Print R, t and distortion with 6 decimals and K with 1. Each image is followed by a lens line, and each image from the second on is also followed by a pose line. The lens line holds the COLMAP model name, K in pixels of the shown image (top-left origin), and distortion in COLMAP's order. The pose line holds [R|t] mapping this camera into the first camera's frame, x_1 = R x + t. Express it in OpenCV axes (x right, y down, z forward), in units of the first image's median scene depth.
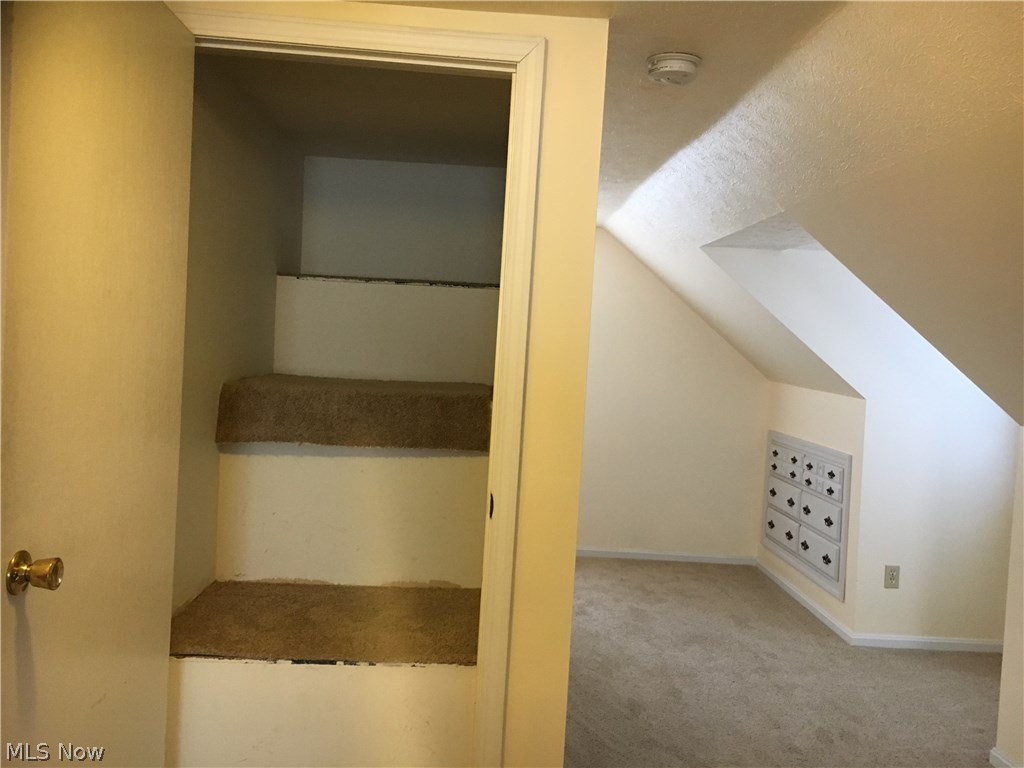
lens RADIAL K [[873.4, 0, 506.8], [0, 873.4, 382.8], [0, 0, 1]] dist [0.055471, -0.091836]
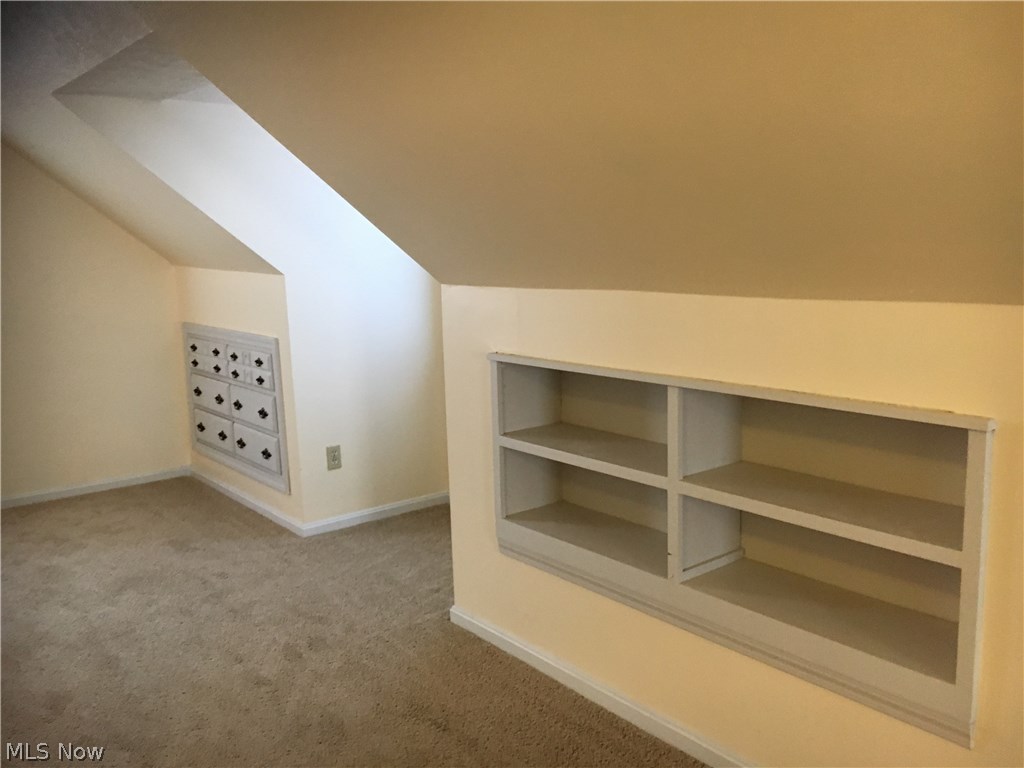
lens RADIAL K [[873.4, 0, 506.8], [0, 873.4, 382.8], [0, 0, 1]] dist [0.055471, -0.091836]
pose [[0.795085, -0.168850, 0.582520, 0.043660], [0.094471, 0.983220, 0.156053, 0.008588], [-0.599095, -0.069045, 0.797696, 0.128048]]
